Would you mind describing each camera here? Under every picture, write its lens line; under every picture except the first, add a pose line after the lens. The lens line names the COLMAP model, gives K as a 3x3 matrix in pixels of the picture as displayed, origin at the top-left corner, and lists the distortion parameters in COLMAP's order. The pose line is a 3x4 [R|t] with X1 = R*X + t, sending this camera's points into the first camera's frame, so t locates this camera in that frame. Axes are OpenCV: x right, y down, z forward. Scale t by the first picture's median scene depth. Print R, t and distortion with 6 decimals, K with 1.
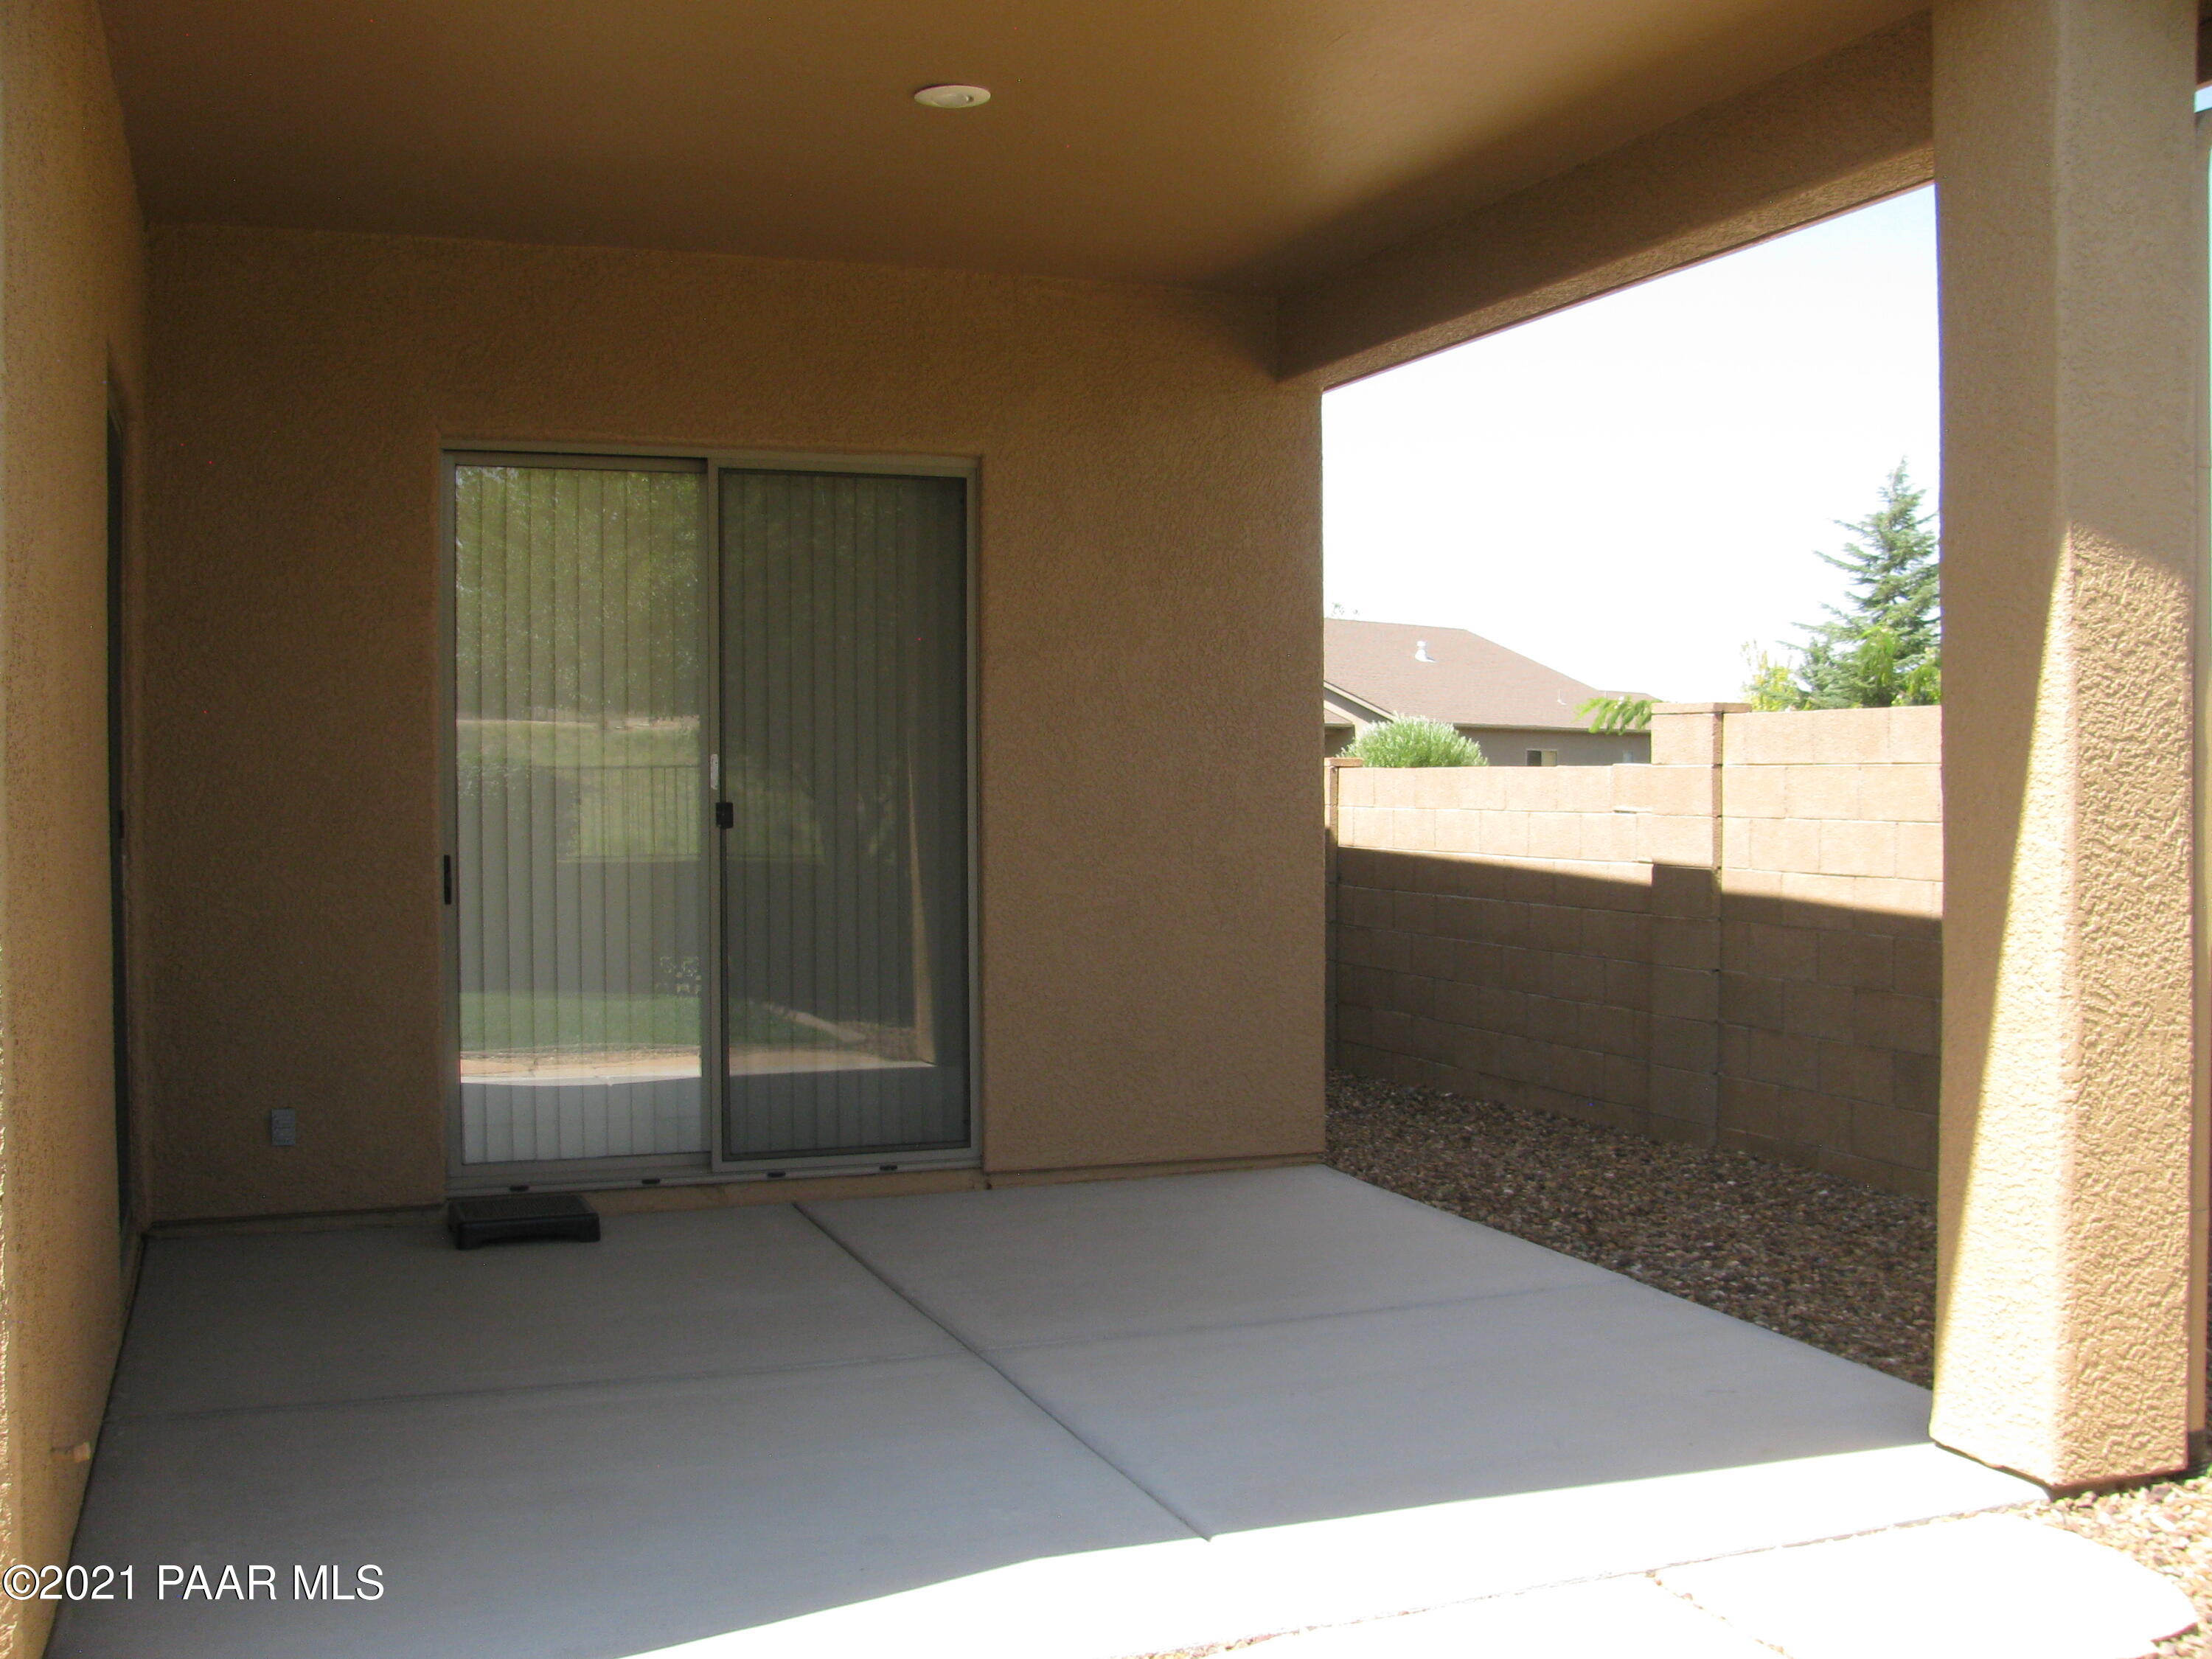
lens RADIAL K [[2273.0, 0, 1086.3], [0, 2273.0, 832.2], [0, 0, 1]] dist [-0.221661, 0.269346]
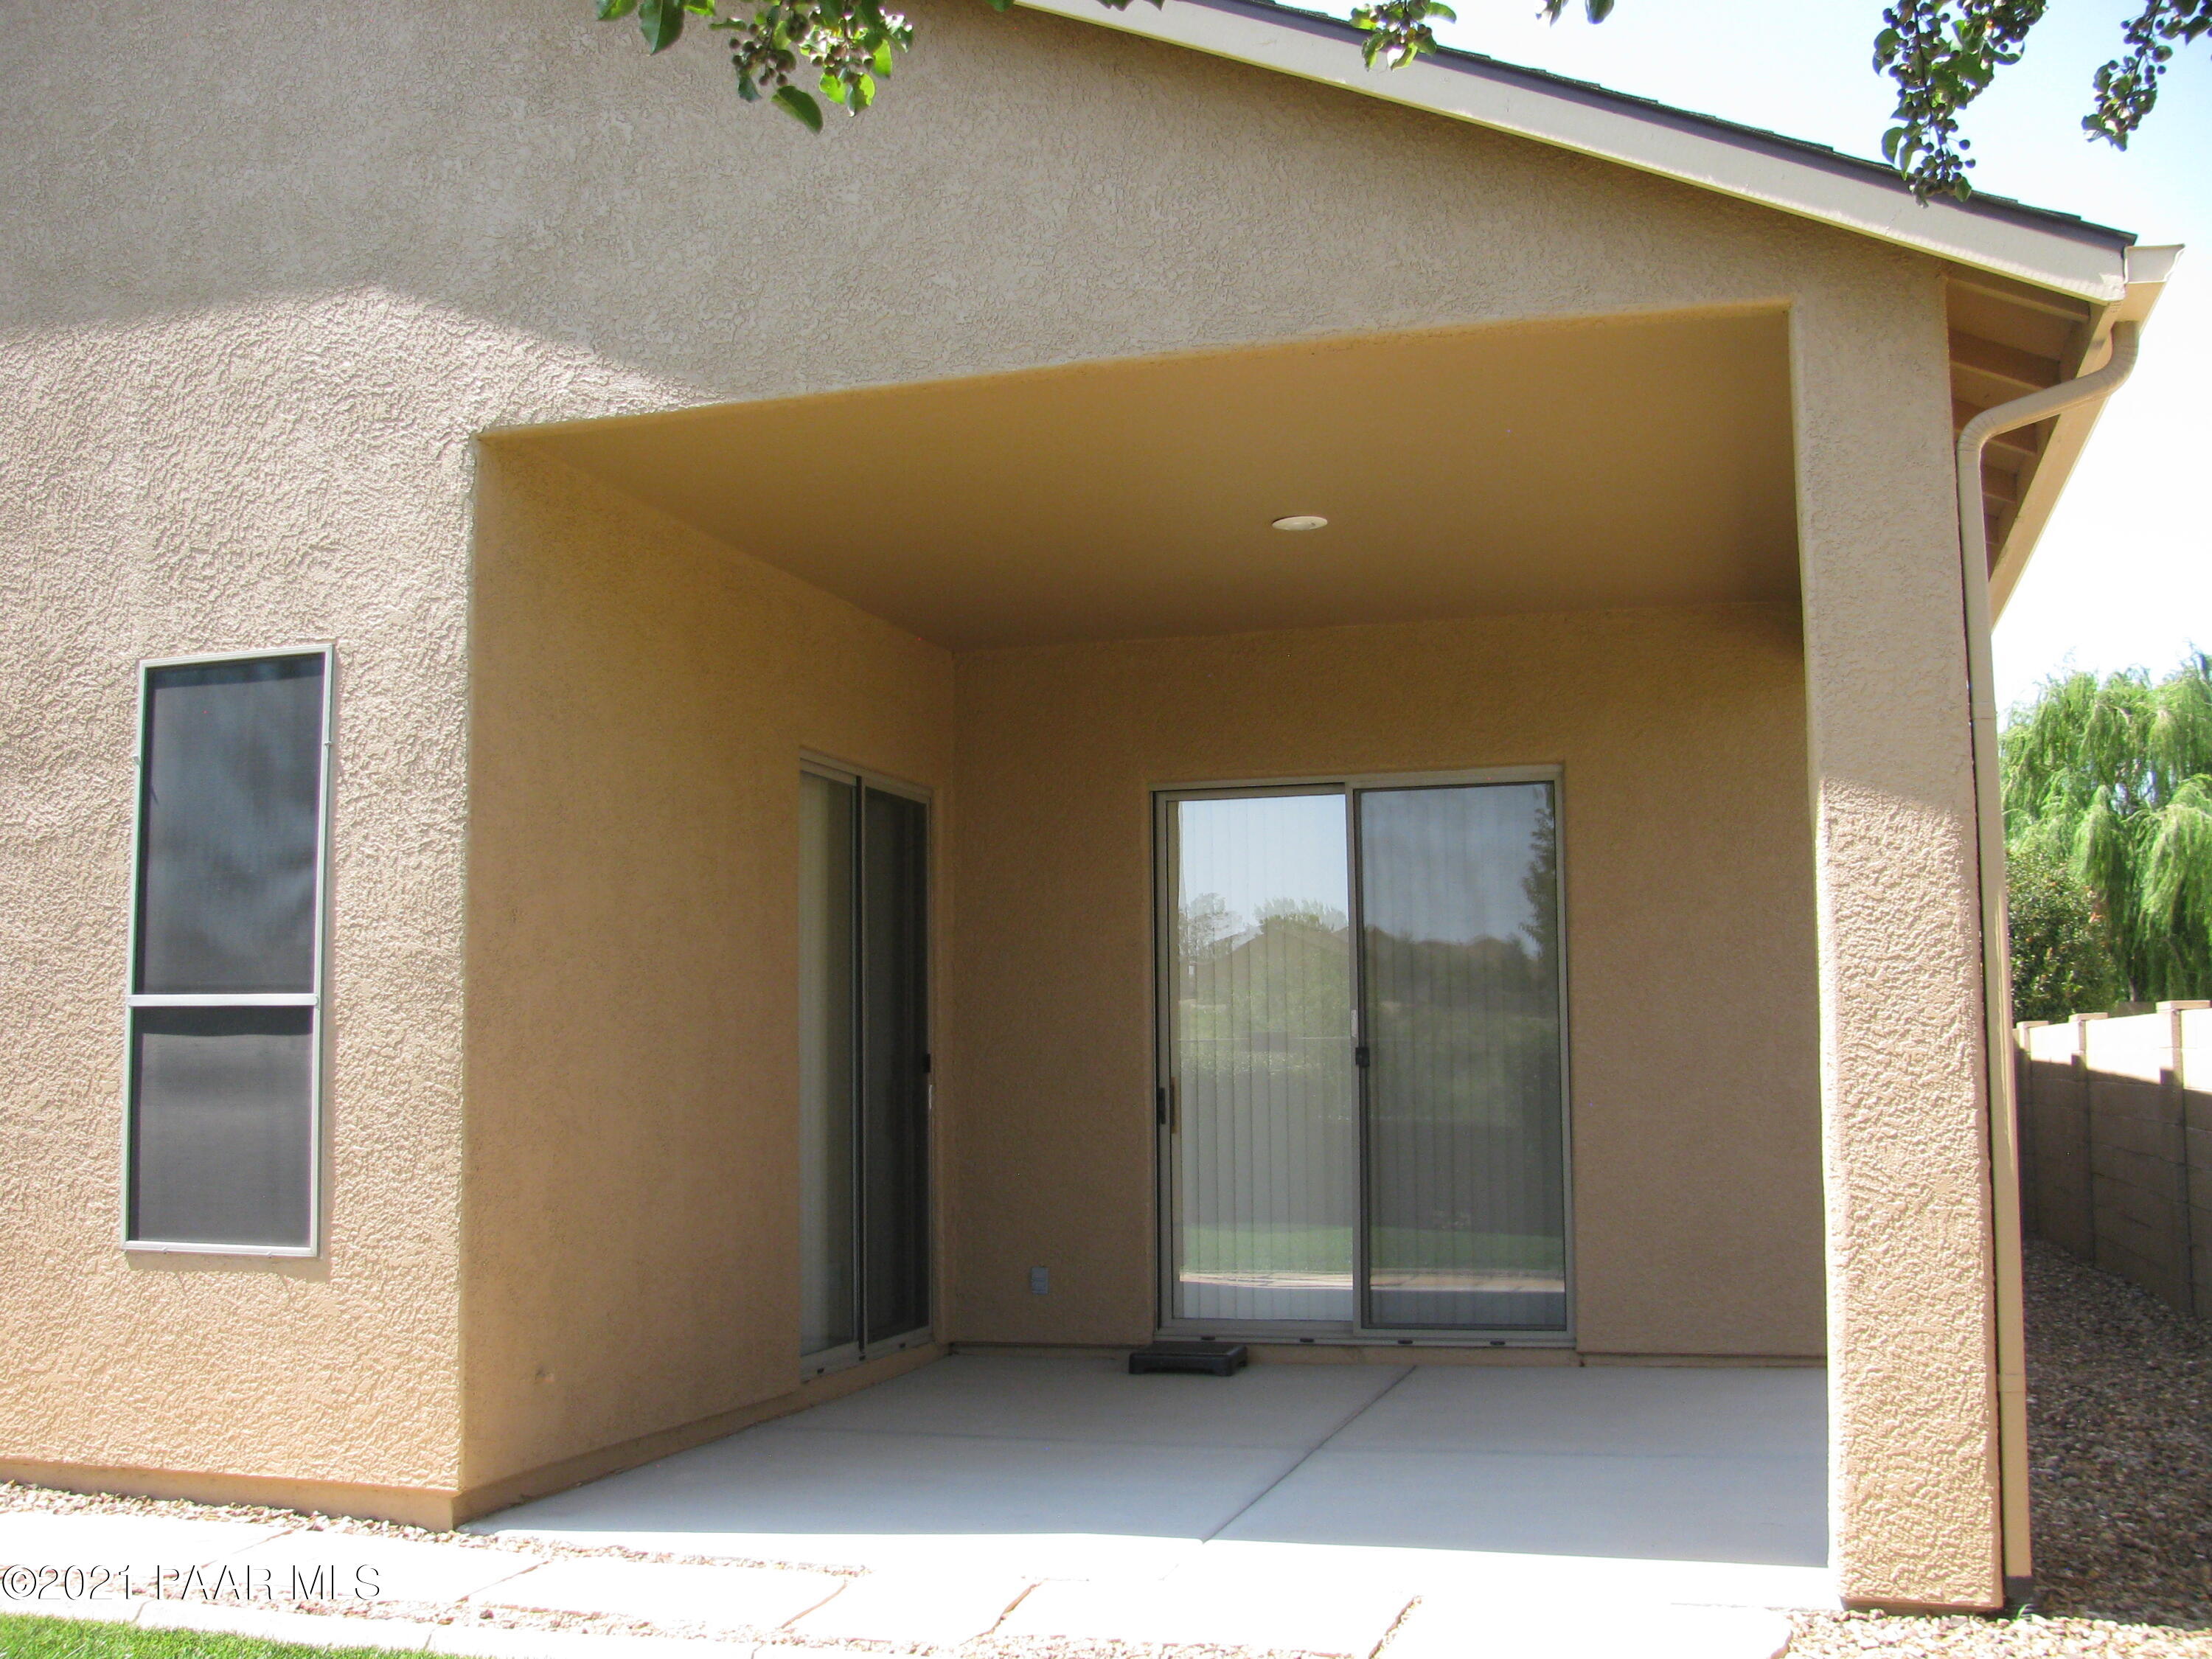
lens RADIAL K [[2273.0, 0, 1086.3], [0, 2273.0, 832.2], [0, 0, 1]] dist [-0.221661, 0.269346]
pose [[0.792469, -0.068388, -0.606066, 0.854085], [-0.006533, 0.992685, -0.120556, 0.036463], [0.609877, 0.099496, 0.786225, -0.205269]]
